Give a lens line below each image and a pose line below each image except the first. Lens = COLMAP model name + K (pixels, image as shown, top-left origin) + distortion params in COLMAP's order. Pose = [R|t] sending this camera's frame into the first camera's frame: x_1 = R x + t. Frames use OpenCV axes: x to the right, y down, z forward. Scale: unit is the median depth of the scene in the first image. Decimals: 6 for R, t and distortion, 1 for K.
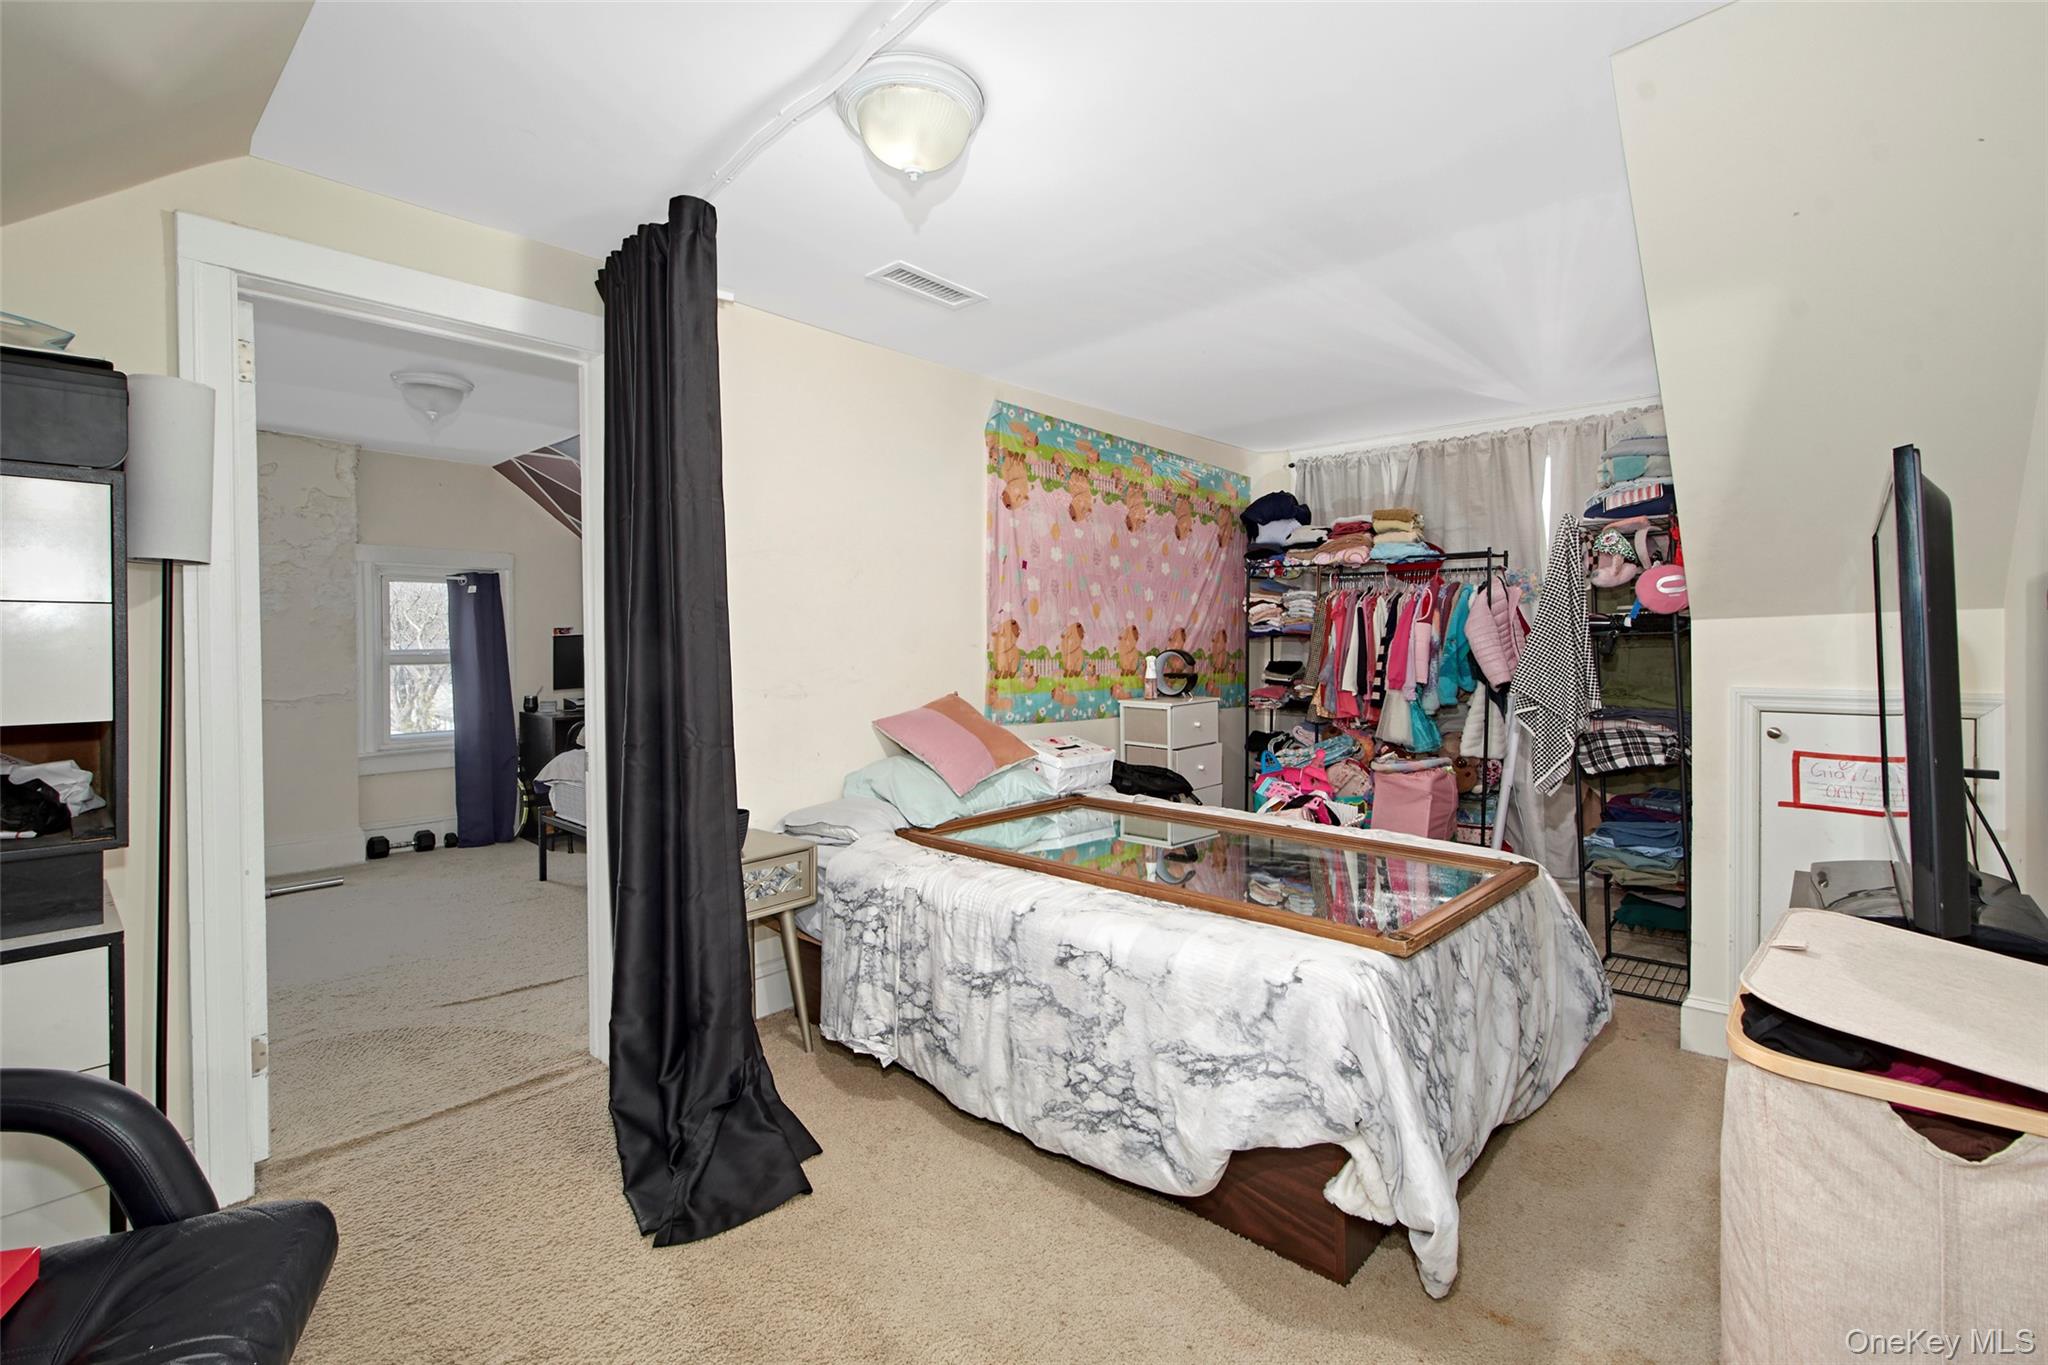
lens RADIAL K [[930.4, 0, 1031.4], [0, 930.4, 655.3], [0, 0, 1]] dist [0.000528, -0.000052]
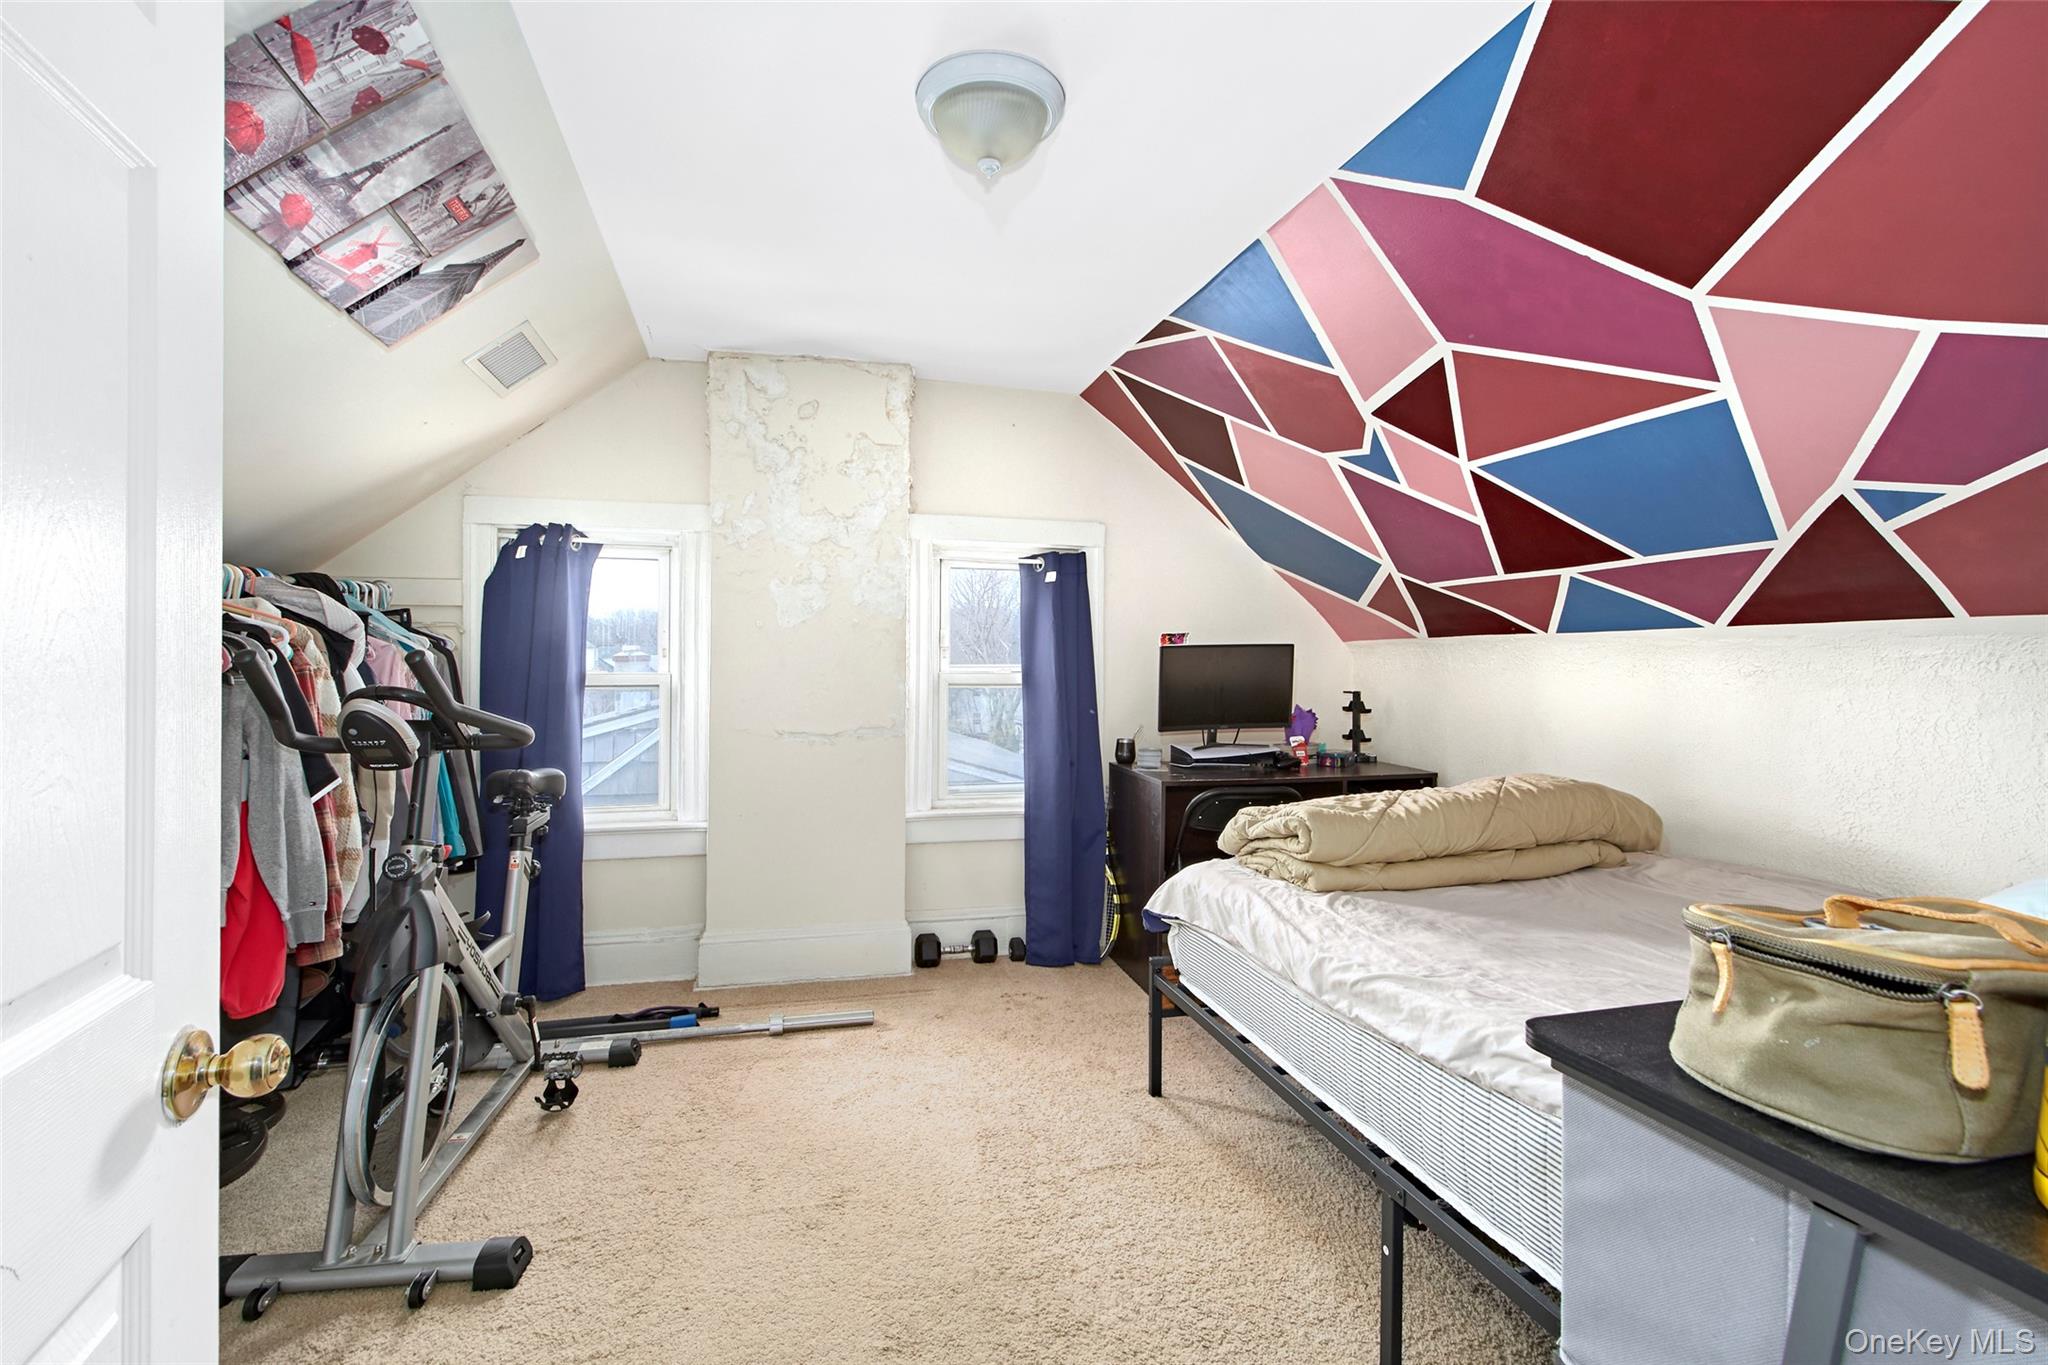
lens RADIAL K [[930.4, 0, 1021.6], [0, 930.4, 674.7], [0, 0, 1]] dist [0.000528, -0.000052]
pose [[0.842934, 0.018457, -0.537700, -0.262795], [-0.017952, 0.999820, 0.006177, -0.004320], [0.537717, 0.004445, 0.843114, 0.433242]]
